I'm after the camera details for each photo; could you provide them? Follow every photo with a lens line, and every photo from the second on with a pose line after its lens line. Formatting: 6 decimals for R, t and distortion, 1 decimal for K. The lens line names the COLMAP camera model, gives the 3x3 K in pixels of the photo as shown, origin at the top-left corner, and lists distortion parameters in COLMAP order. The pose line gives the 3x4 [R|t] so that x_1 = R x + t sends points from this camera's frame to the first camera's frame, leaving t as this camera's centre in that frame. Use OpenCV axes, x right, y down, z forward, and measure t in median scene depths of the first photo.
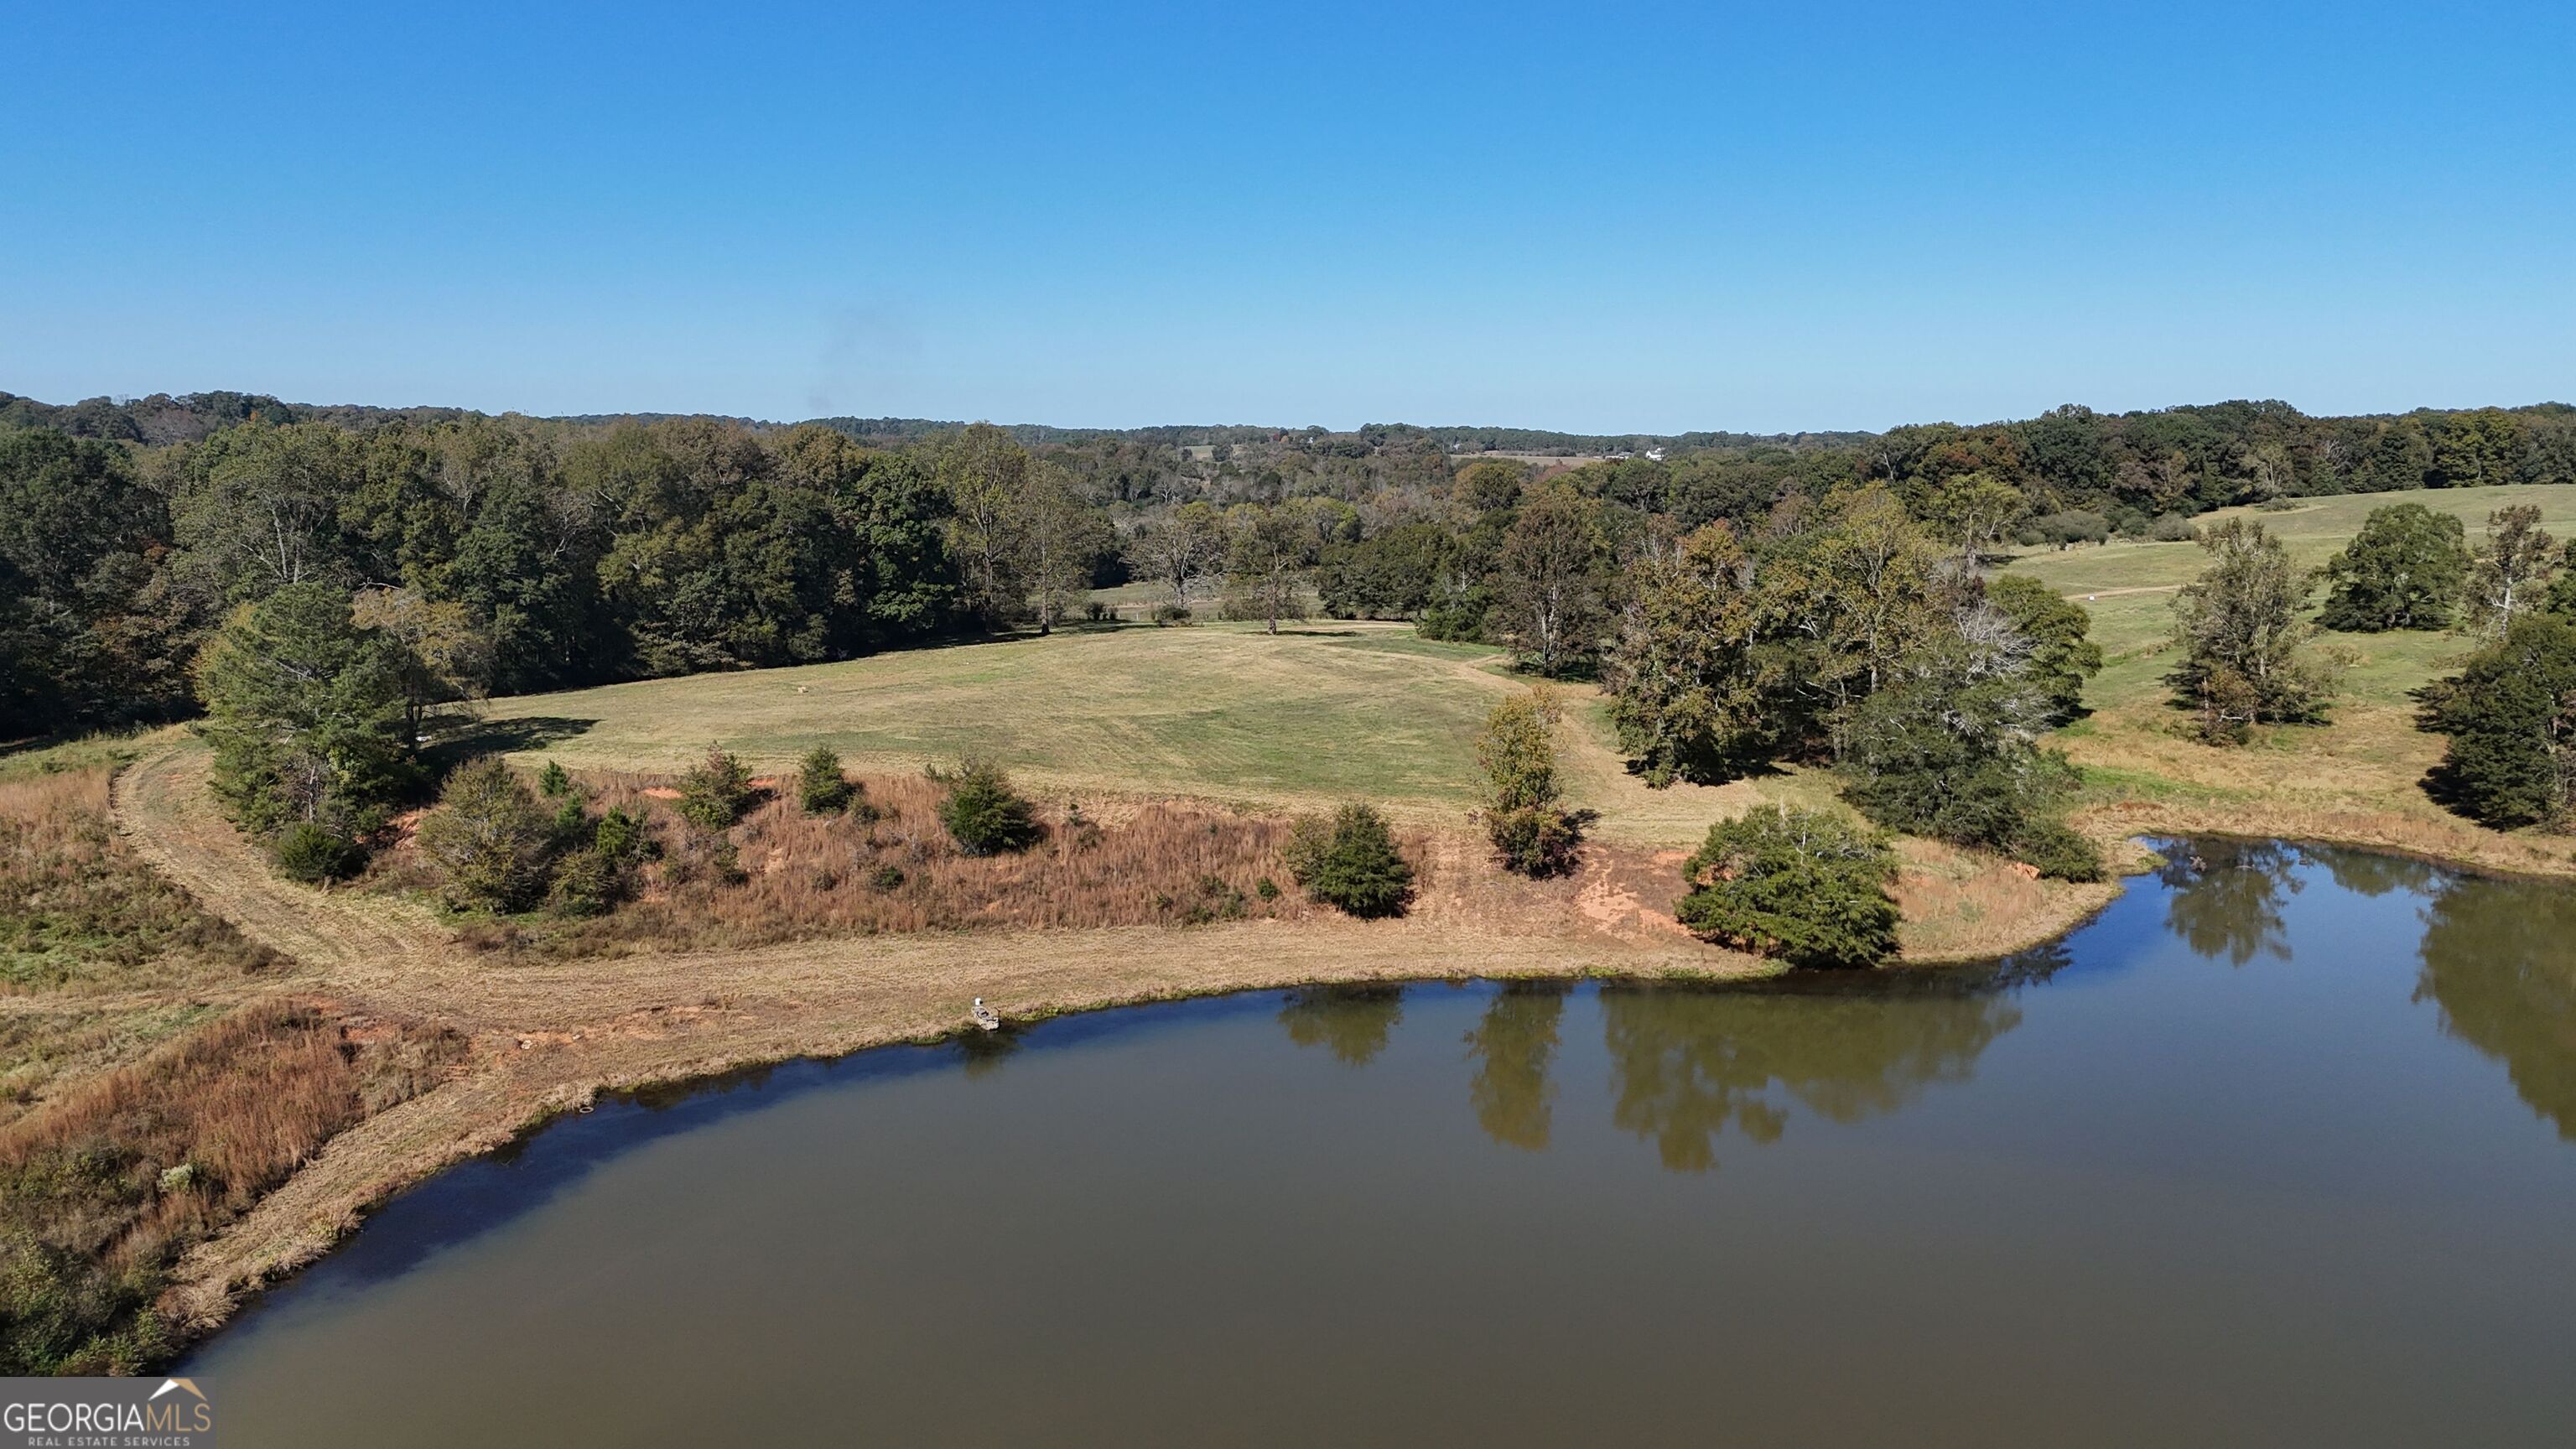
lens RADIAL K [[1886.0, 0, 1291.8], [0, 1886.0, 732.0], [0, 0, 1]] dist [0.089934, -0.095561]
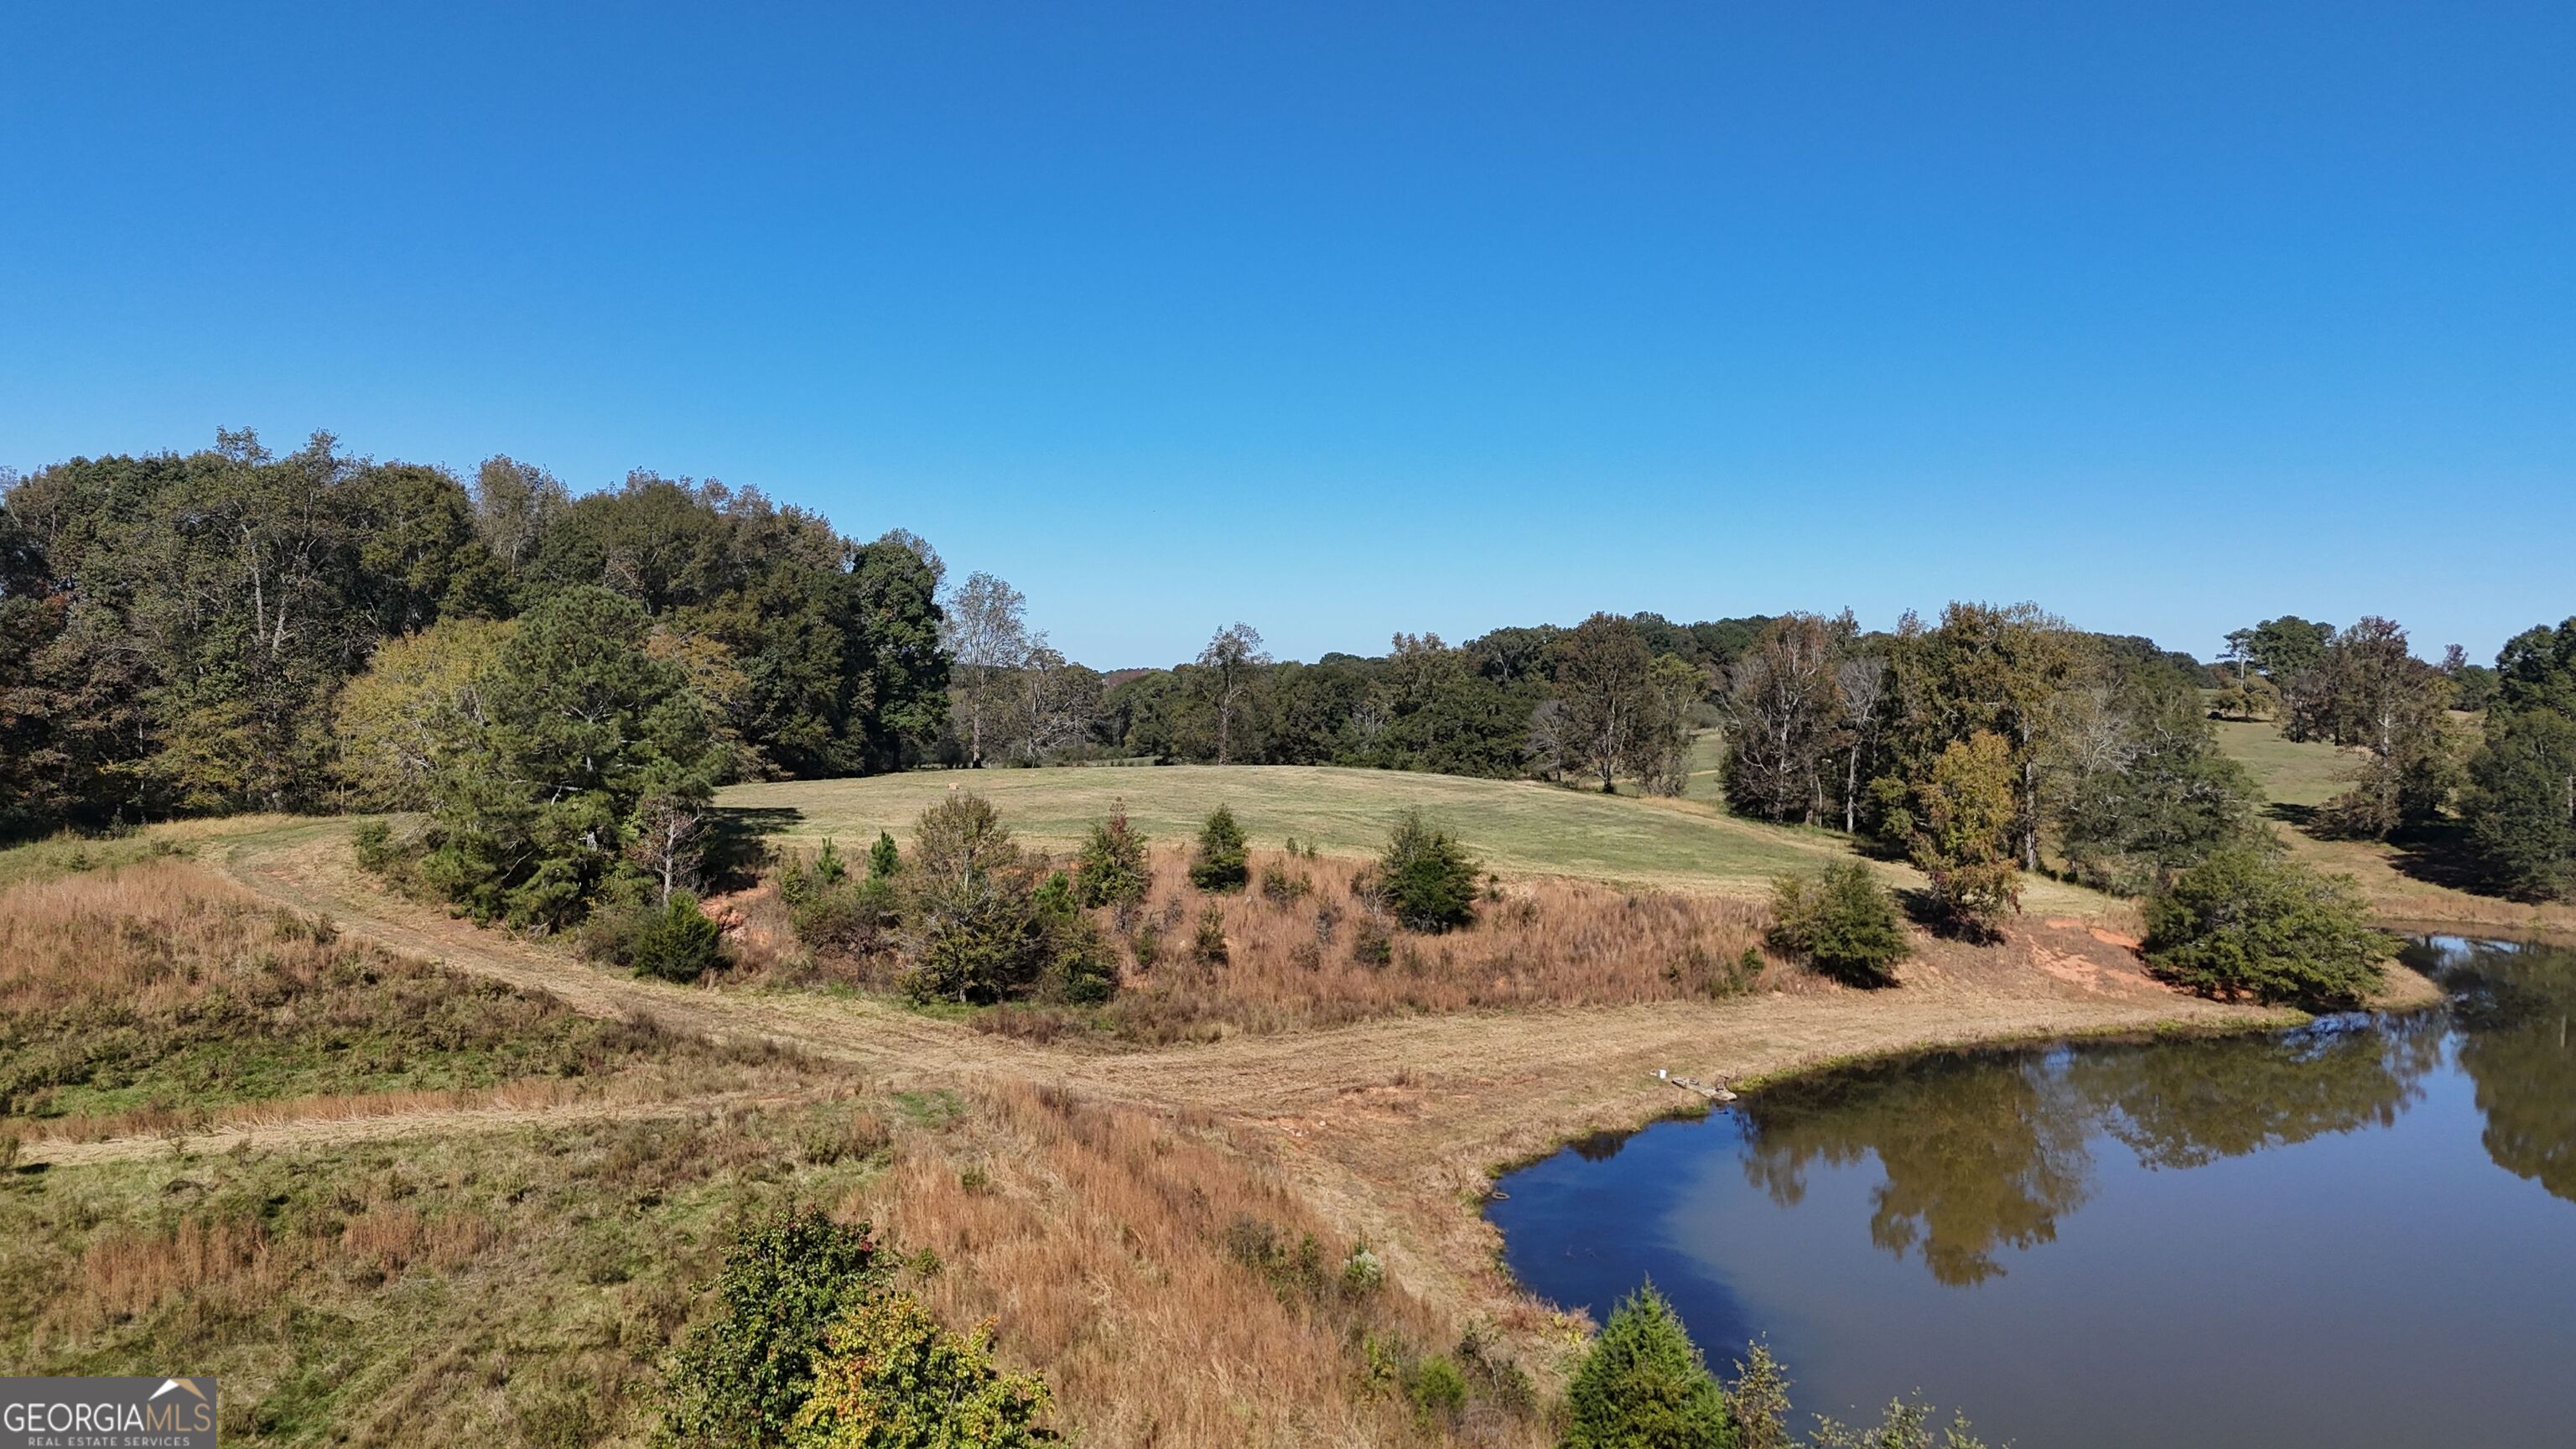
lens RADIAL K [[1886.0, 0, 1288.1], [0, 1886.0, 735.6], [0, 0, 1]] dist [0.089934, -0.095561]
pose [[0.946496, 0.005256, 0.322671, -0.383048], [0.035368, 0.992155, -0.119907, 0.059368], [-0.320770, 0.124904, 0.938885, 0.175792]]
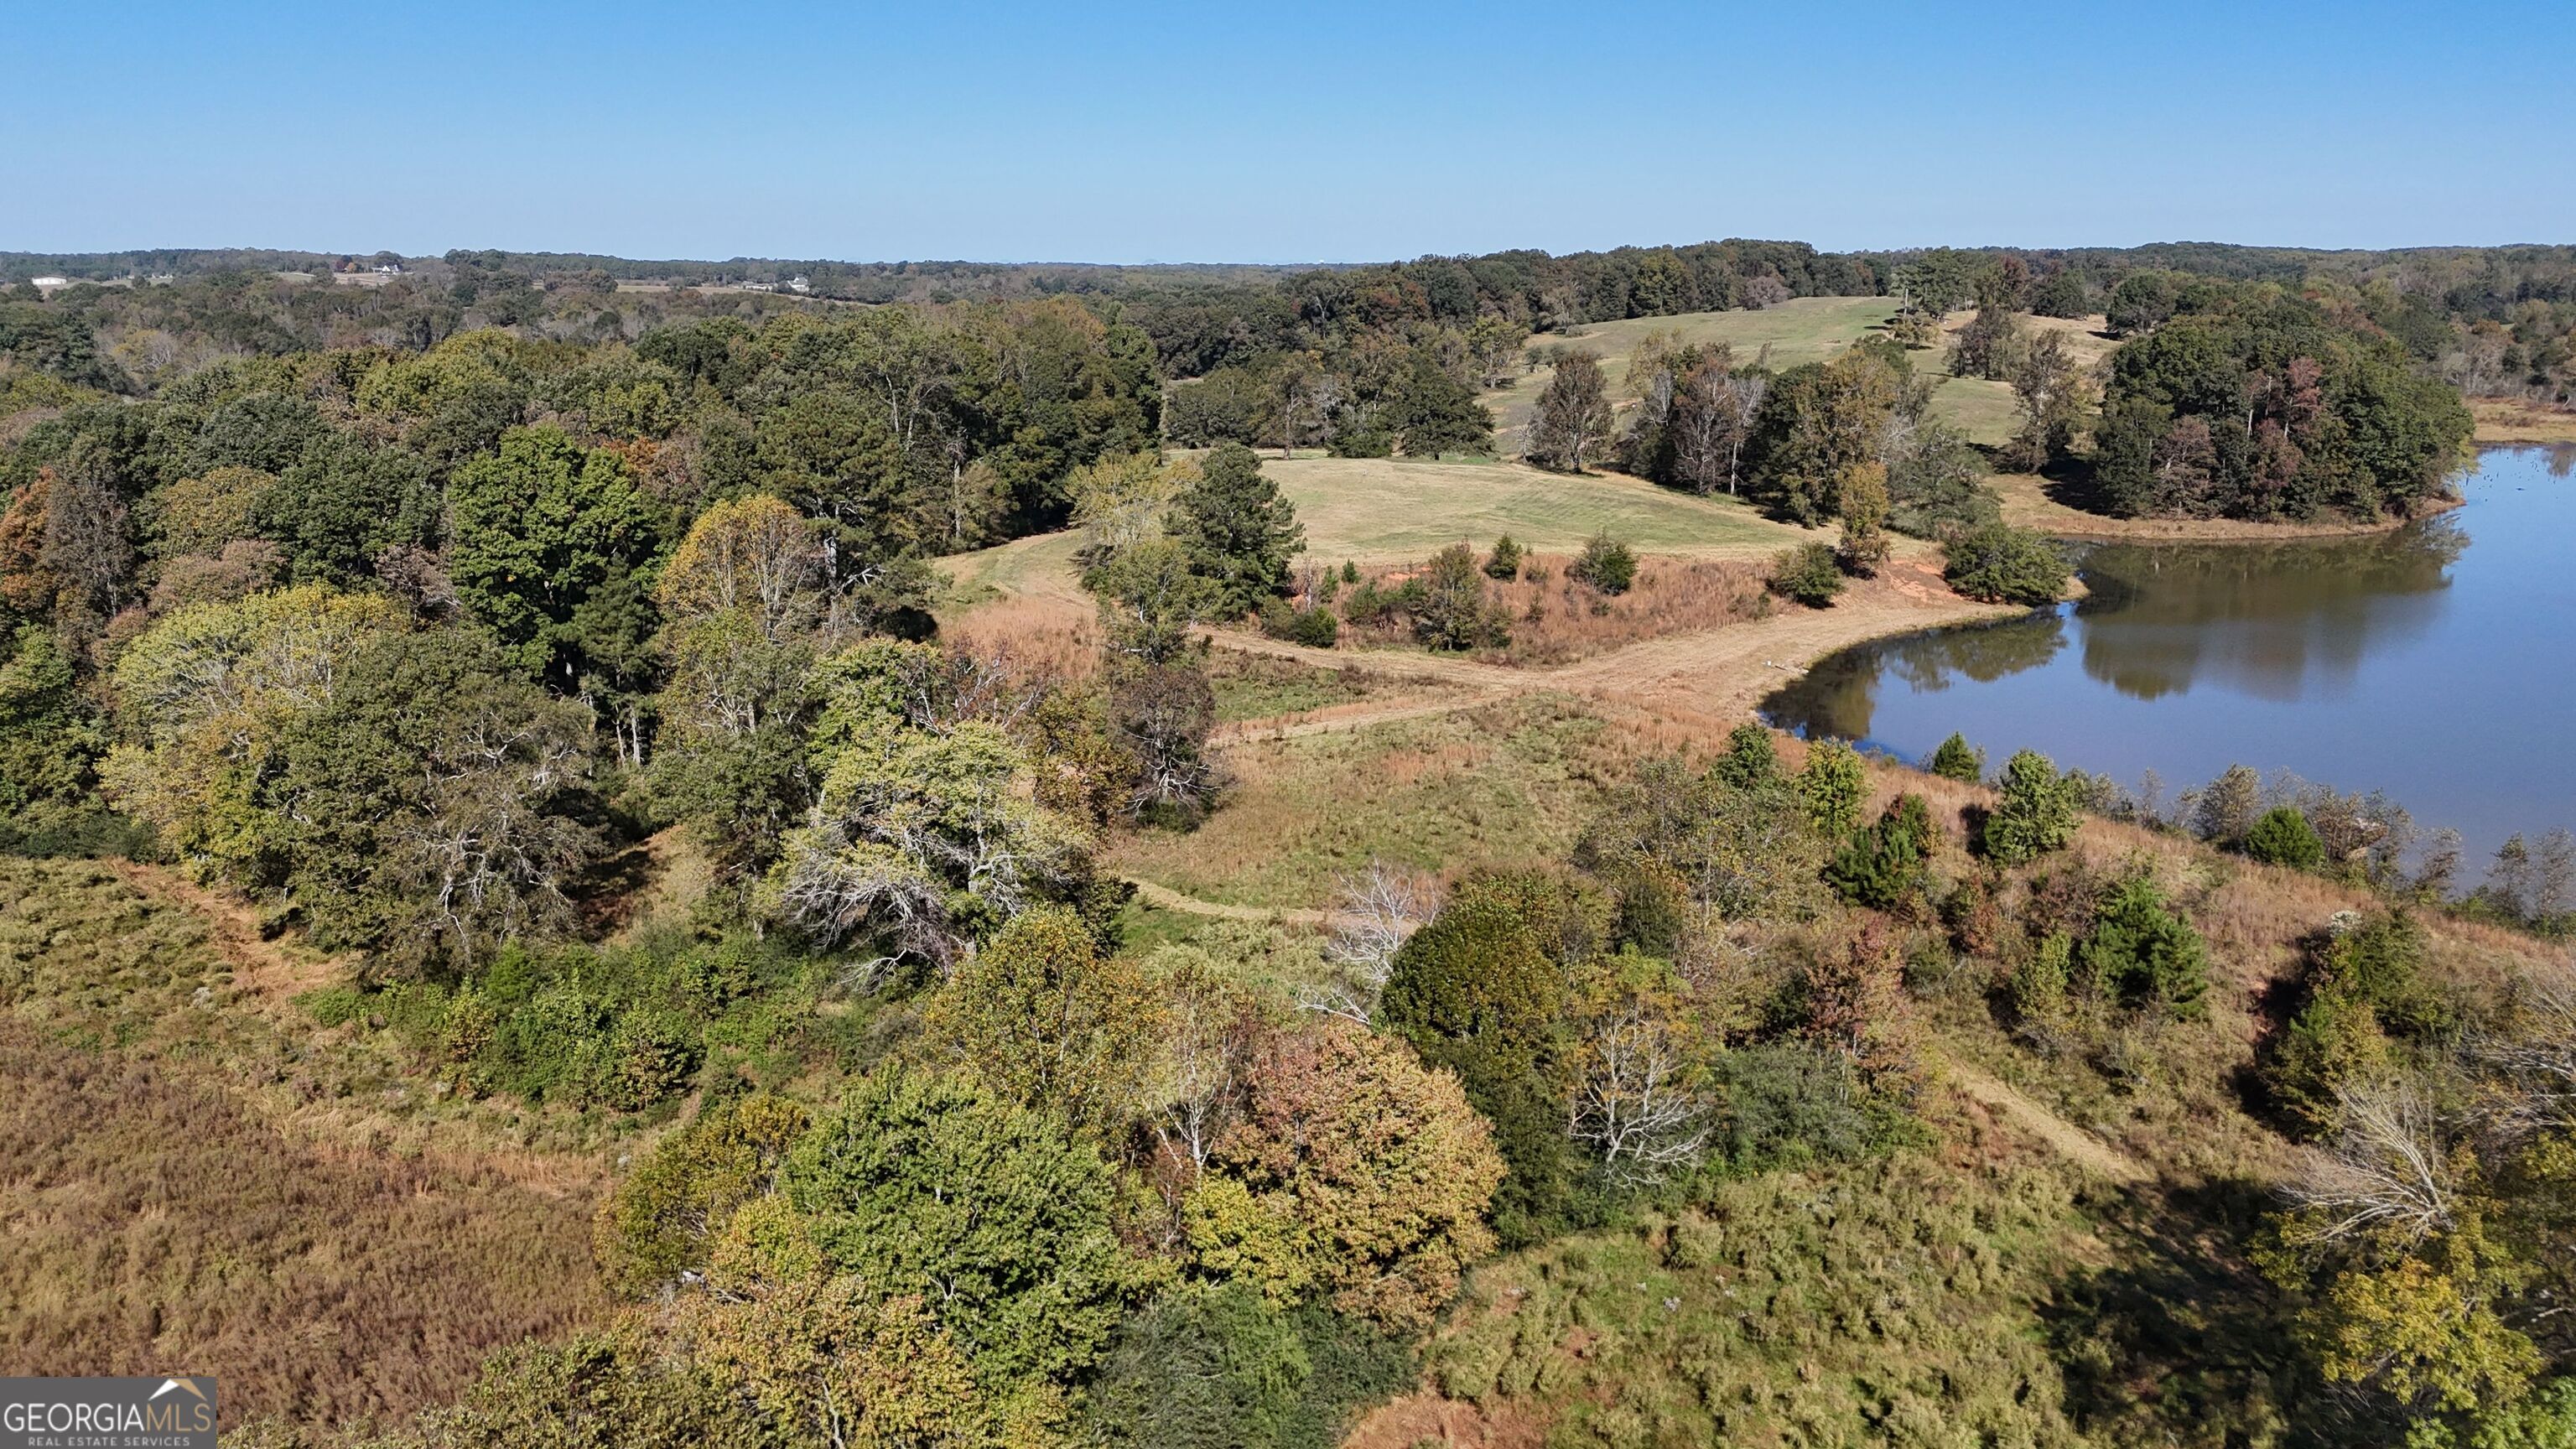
lens RADIAL K [[1886.0, 0, 1285.6], [0, 1886.0, 720.8], [0, 0, 1]] dist [0.089934, -0.095561]
pose [[0.870492, -0.121503, 0.476949, -0.900868], [0.081153, 0.991219, 0.104400, -0.013375], [-0.485446, -0.052174, 0.872709, -0.187984]]
